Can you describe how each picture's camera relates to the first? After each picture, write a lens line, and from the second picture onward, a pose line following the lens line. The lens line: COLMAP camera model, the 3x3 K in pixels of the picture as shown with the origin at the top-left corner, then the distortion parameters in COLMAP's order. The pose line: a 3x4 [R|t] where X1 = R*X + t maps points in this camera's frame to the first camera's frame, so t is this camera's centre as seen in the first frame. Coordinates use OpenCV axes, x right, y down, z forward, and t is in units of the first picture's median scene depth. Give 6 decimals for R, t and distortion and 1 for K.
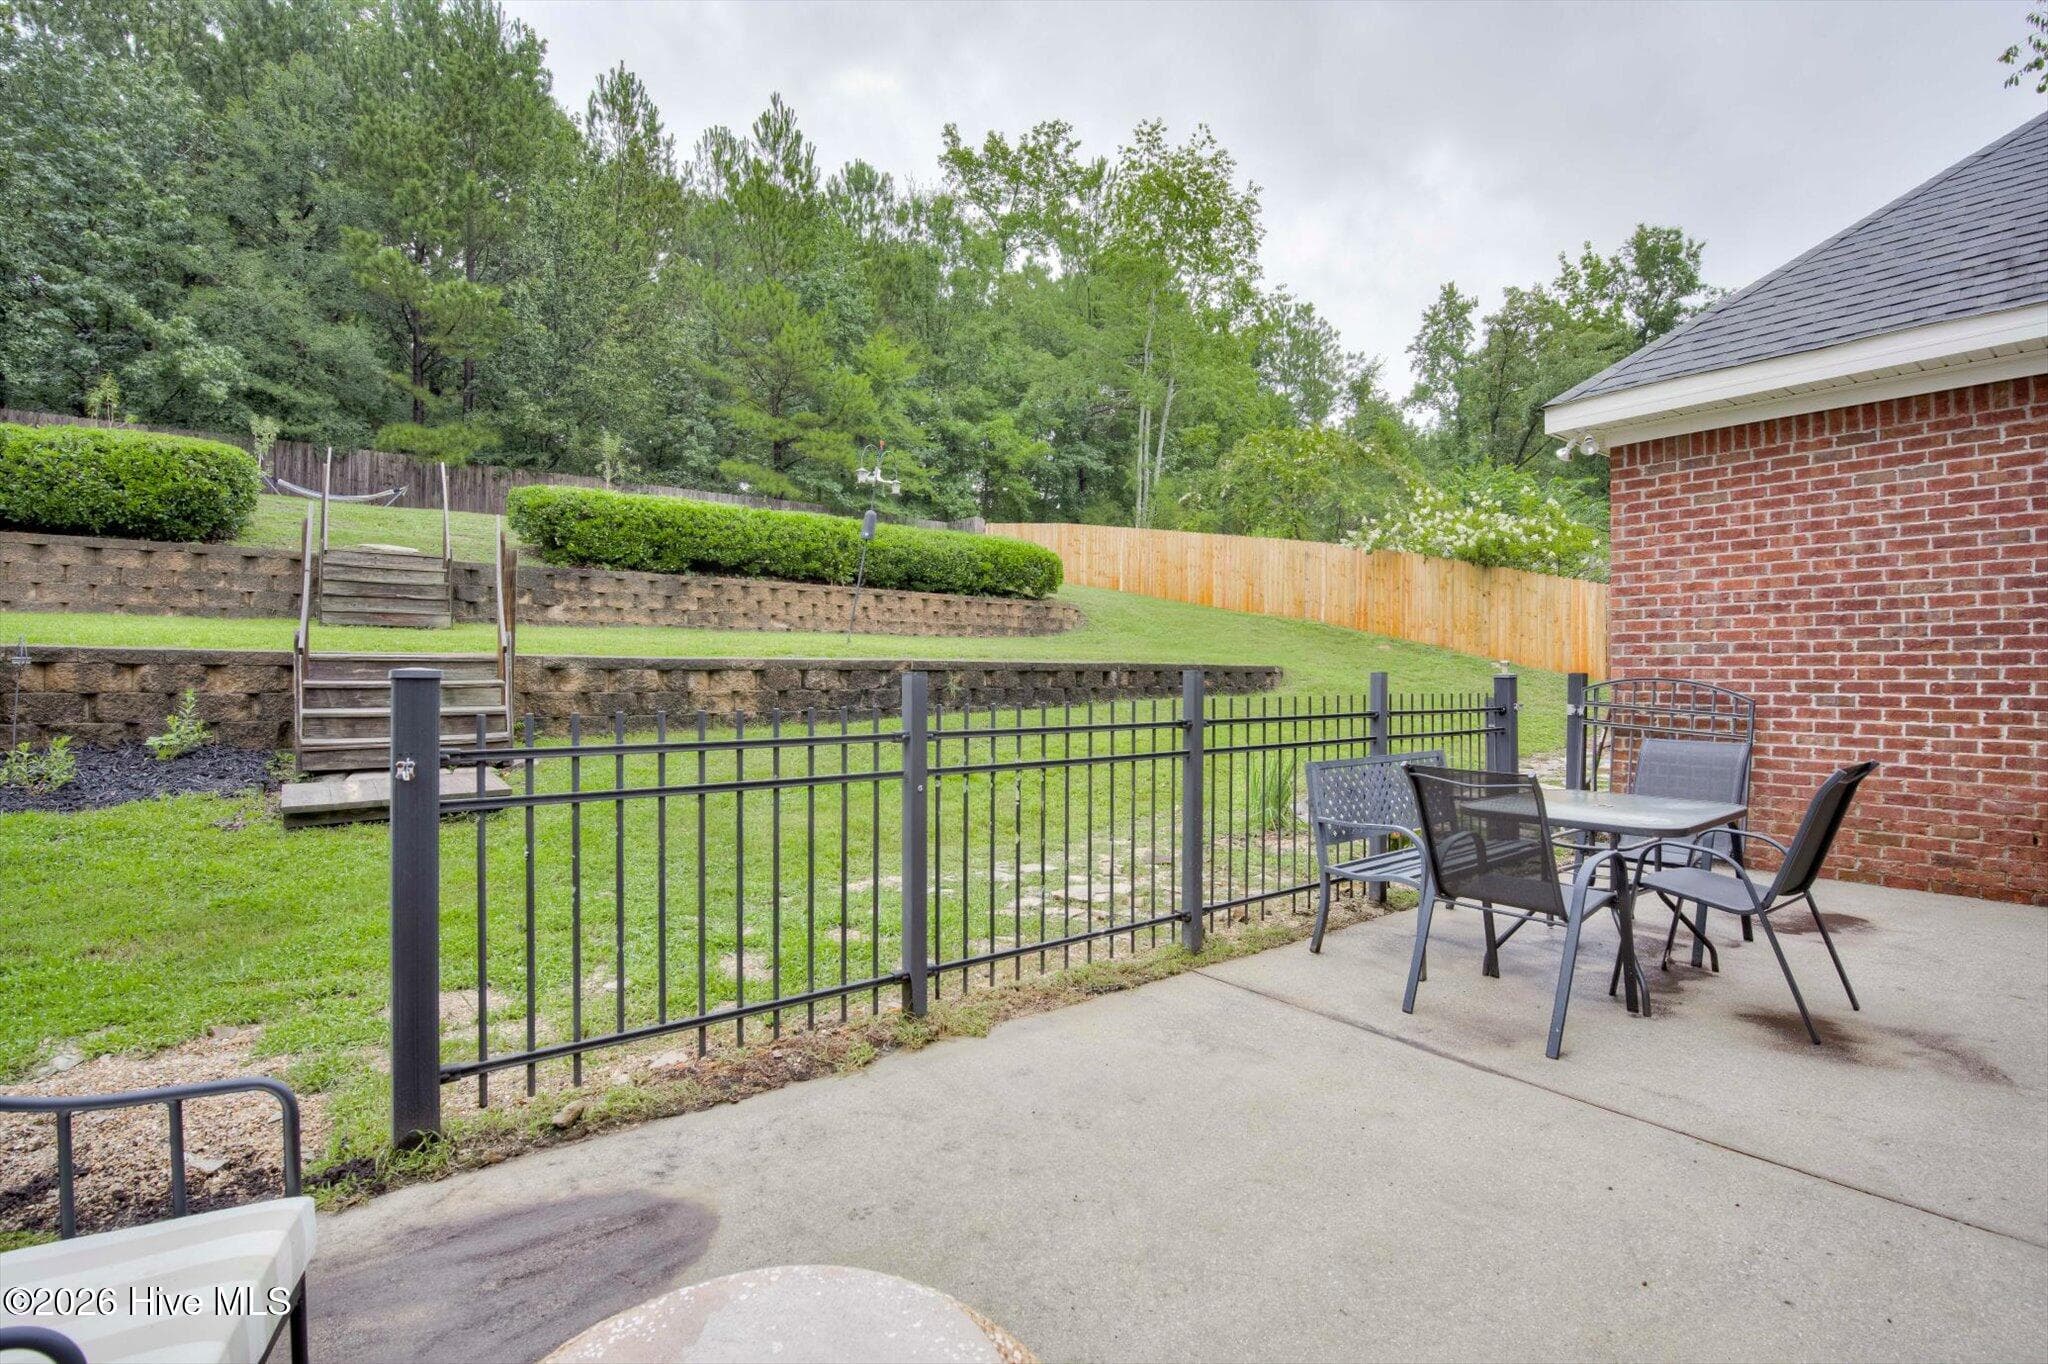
lens RADIAL K [[911.3, 0, 1004.9], [0, 911.3, 682.1], [0, 0, 1]] dist [-0.027864, -0.000524]
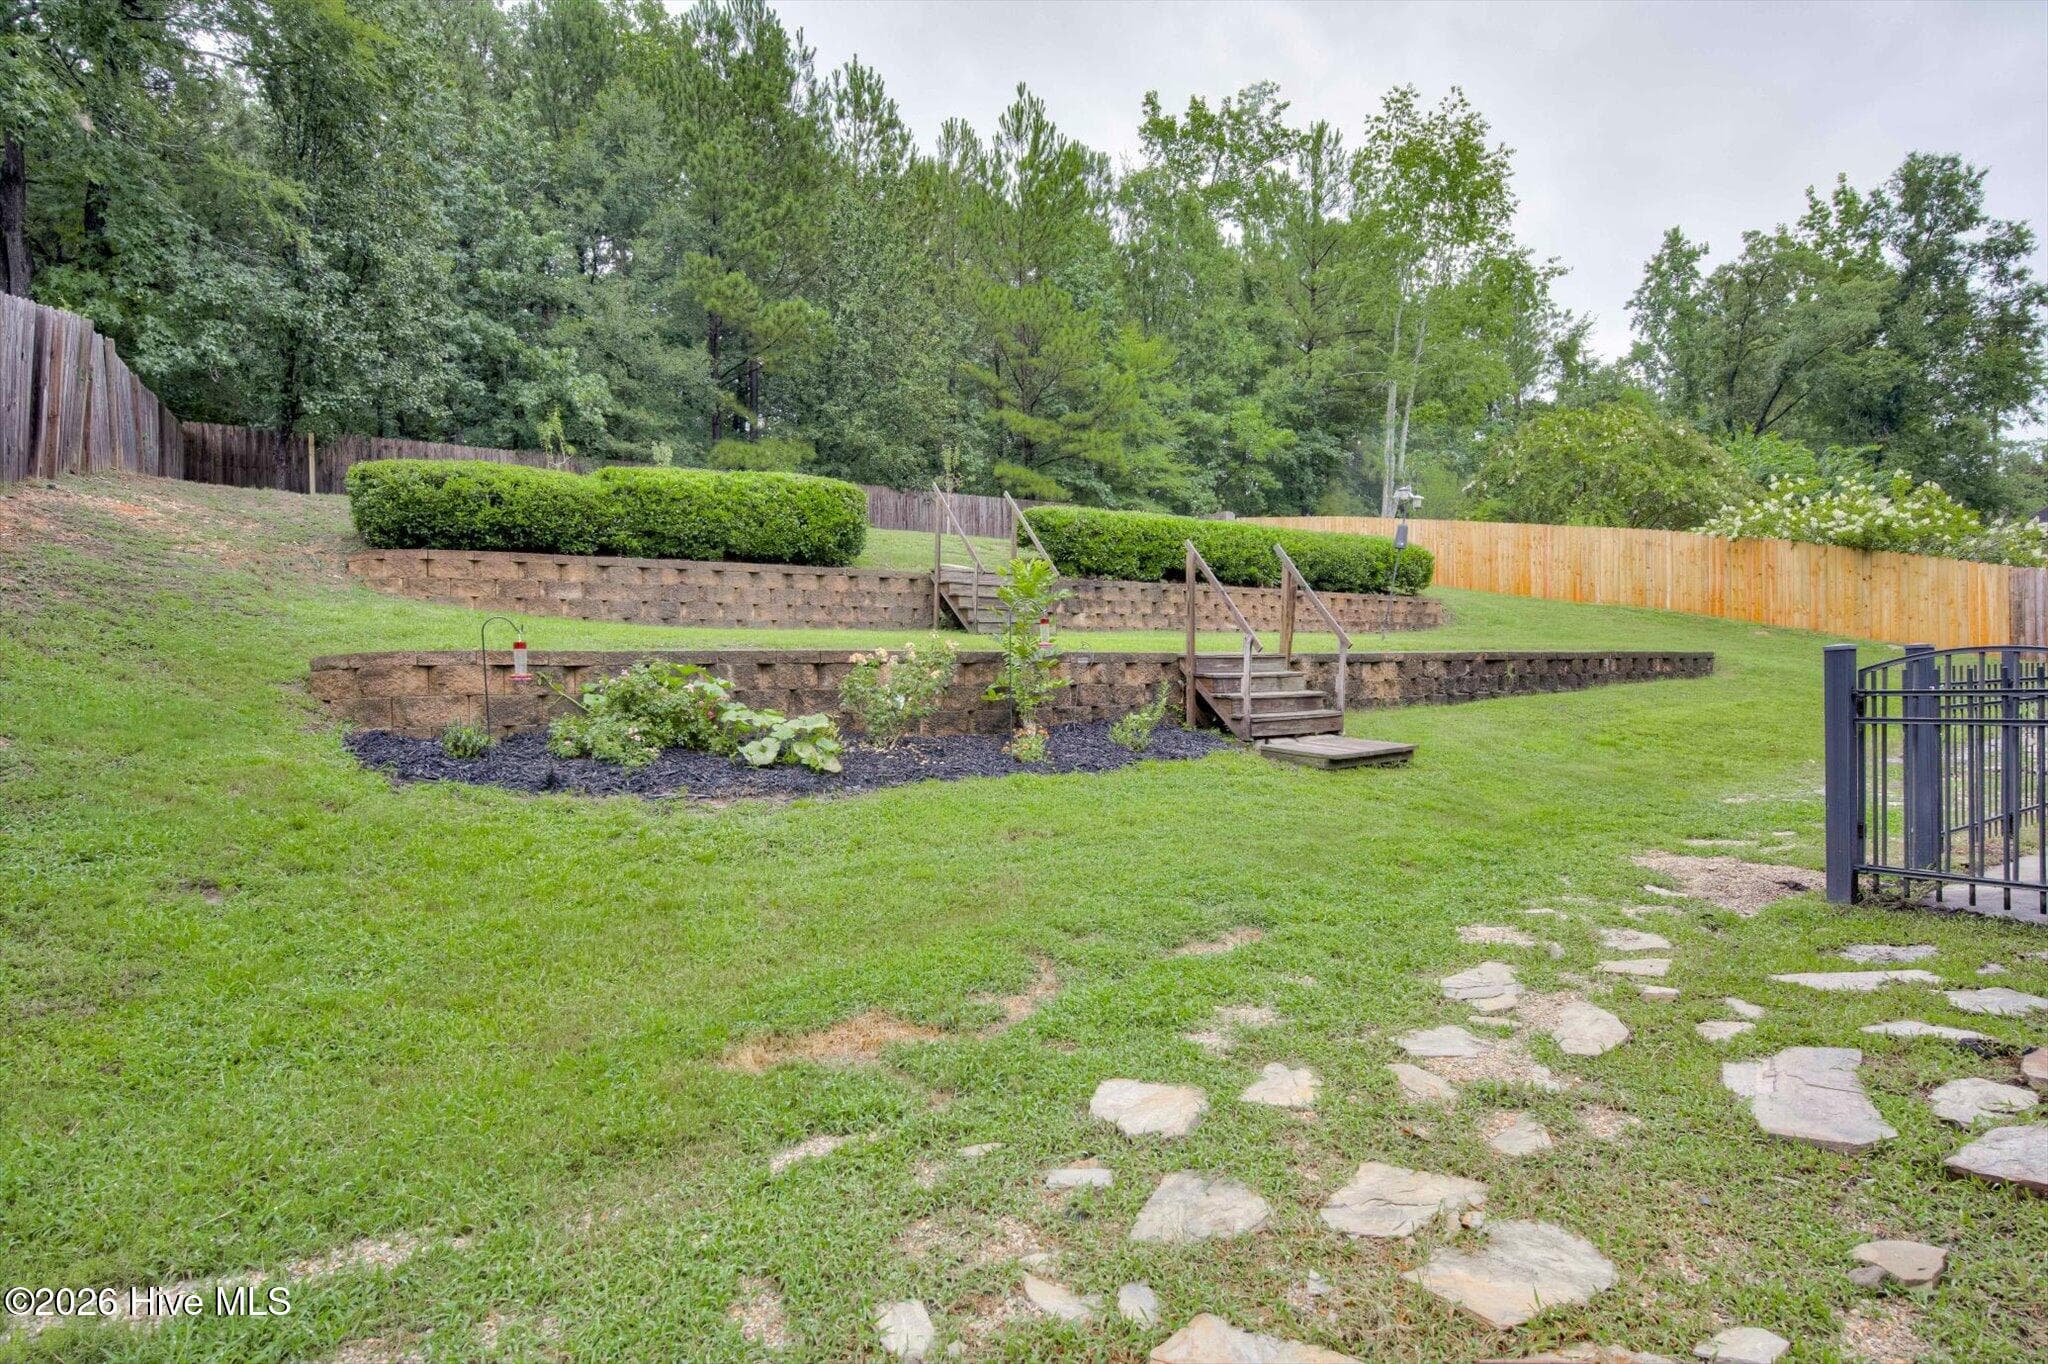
lens RADIAL K [[1021.1, 0, 1018.5], [0, 1021.1, 708.0], [0, 0, 1]] dist [-0.013027, -0.001277]
pose [[0.997730, -0.021199, -0.063915, -0.180514], [0.022476, 0.999561, 0.019315, 0.002871], [0.063478, -0.020708, 0.997768, -0.104130]]
